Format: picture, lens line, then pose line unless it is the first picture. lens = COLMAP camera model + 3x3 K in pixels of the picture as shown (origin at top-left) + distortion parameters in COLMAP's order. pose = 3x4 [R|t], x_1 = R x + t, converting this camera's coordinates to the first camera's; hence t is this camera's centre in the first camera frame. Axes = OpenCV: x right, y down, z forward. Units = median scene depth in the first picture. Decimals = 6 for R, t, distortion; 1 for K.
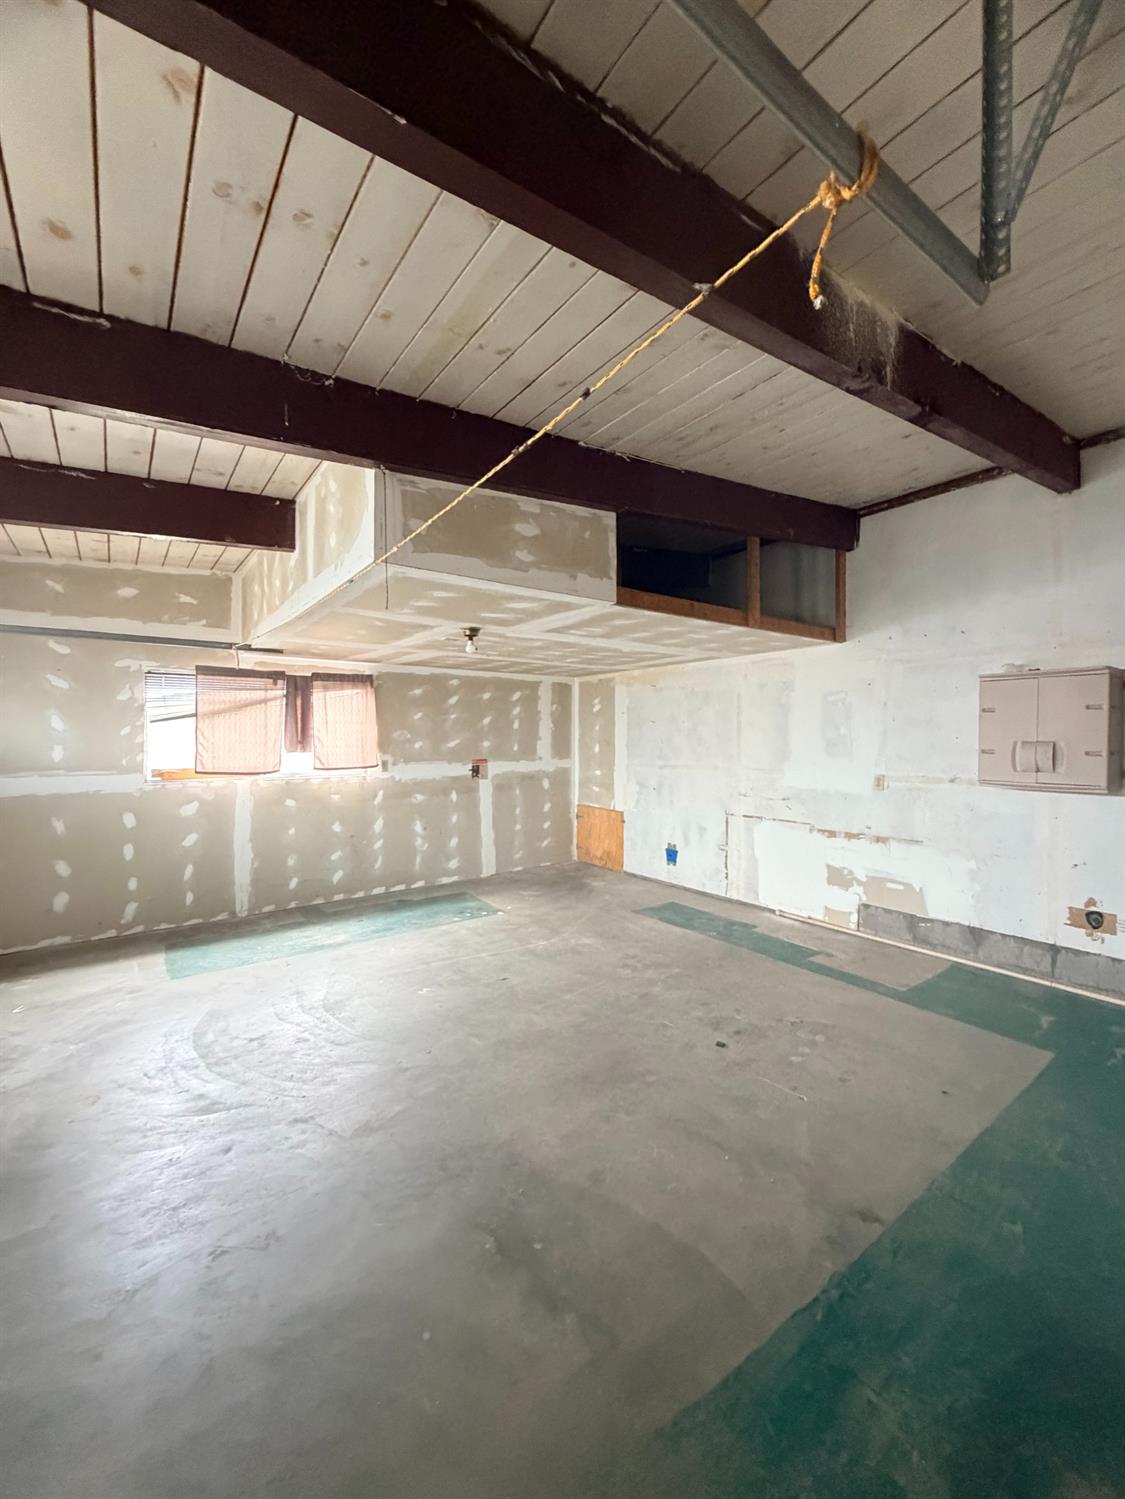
lens RADIAL K [[597.7, 0, 556.6], [0, 597.7, 743.6], [0, 0, 1]] dist [-0.002200, 0.000203]
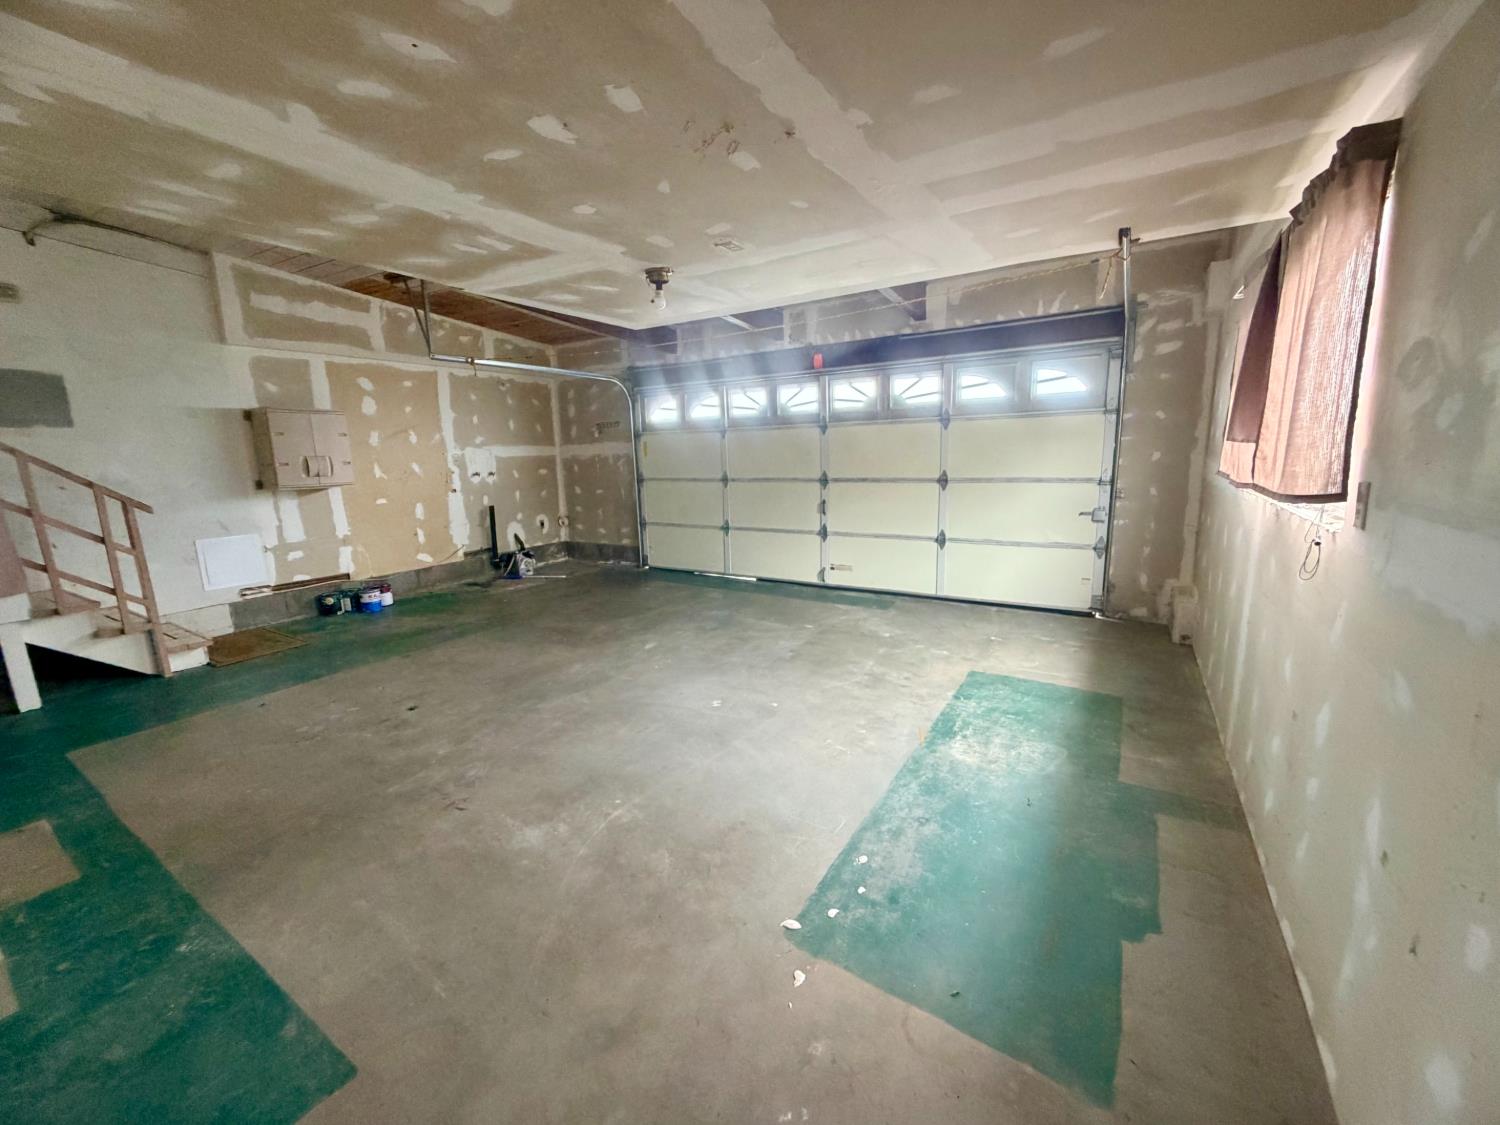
lens RADIAL K [[598.1, 0, 741.8], [0, 598.1, 562.0], [0, 0, 1]] dist [-0.002200, 0.000203]
pose [[-0.929990, 0.096174, -0.354781, 0.047438], [0.025008, 0.979484, 0.199965, 0.006911], [0.366734, 0.177093, -0.913315, 1.632231]]
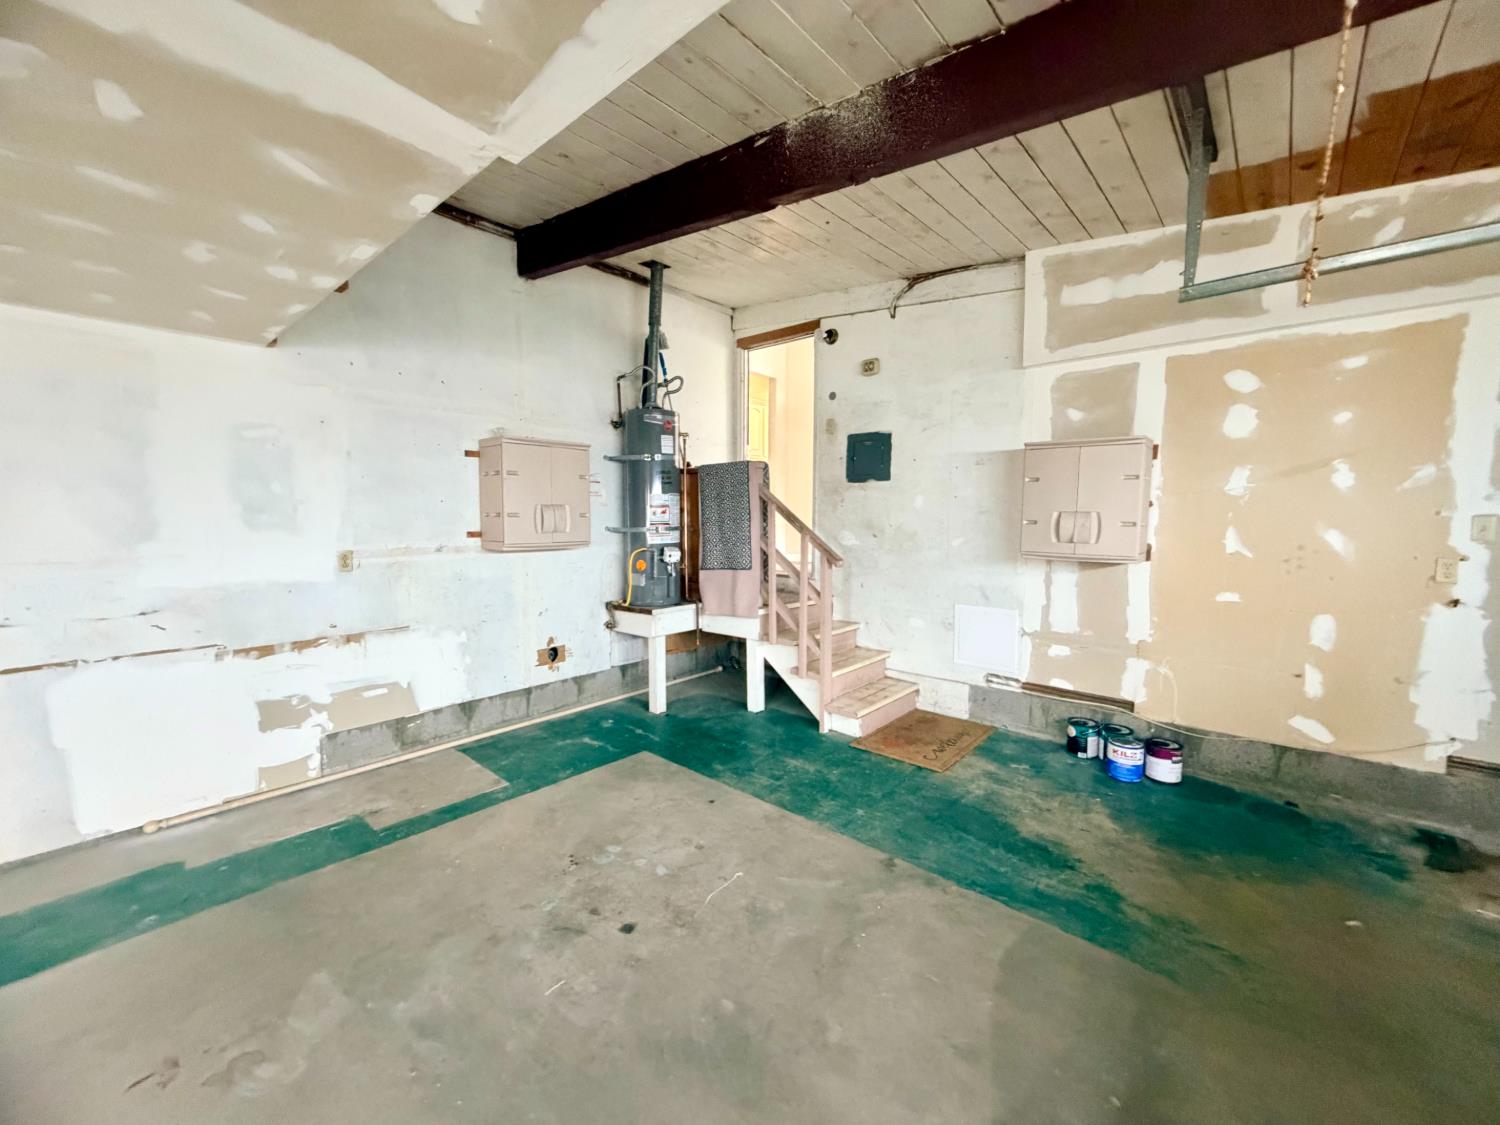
lens RADIAL K [[598.1, 0, 748.2], [0, 598.1, 562.5], [0, 0, 1]] dist [-0.002200, 0.000203]
pose [[-0.208153, -0.073807, 0.975308, -0.294675], [0.013278, 0.996844, 0.078270, 0.017095], [-0.978006, 0.029243, -0.206516, 0.723707]]
